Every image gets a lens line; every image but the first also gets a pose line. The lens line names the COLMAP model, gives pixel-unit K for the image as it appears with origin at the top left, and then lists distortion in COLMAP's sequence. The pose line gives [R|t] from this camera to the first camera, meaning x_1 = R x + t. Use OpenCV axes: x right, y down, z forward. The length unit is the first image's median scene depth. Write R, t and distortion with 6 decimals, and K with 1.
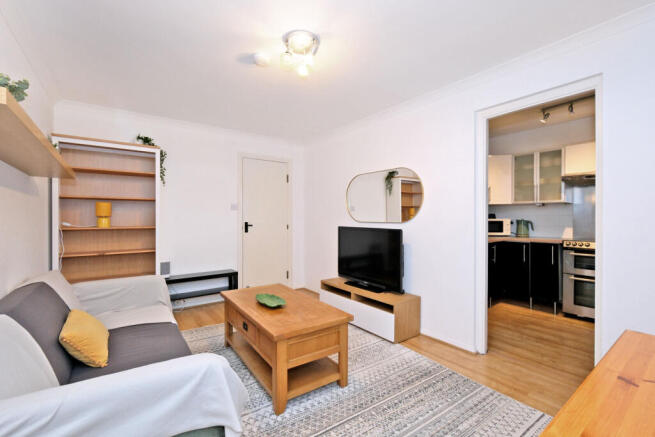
lens RADIAL K [[297.8, 0, 327.0], [0, 297.8, 218.3], [0, 0, 1]] dist [0.000218, -0.000015]
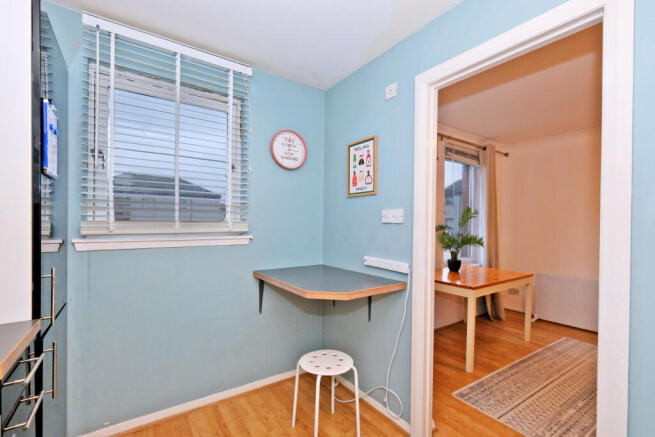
lens RADIAL K [[297.8, 0, 327.4], [0, 297.8, 221.3], [0, 0, 1]] dist [0.000218, -0.000015]
pose [[-0.999268, -0.008012, 0.037417, 1.323291], [-0.008027, 0.999968, -0.000249, -0.037866], [-0.037414, -0.000550, -0.999300, 2.116031]]
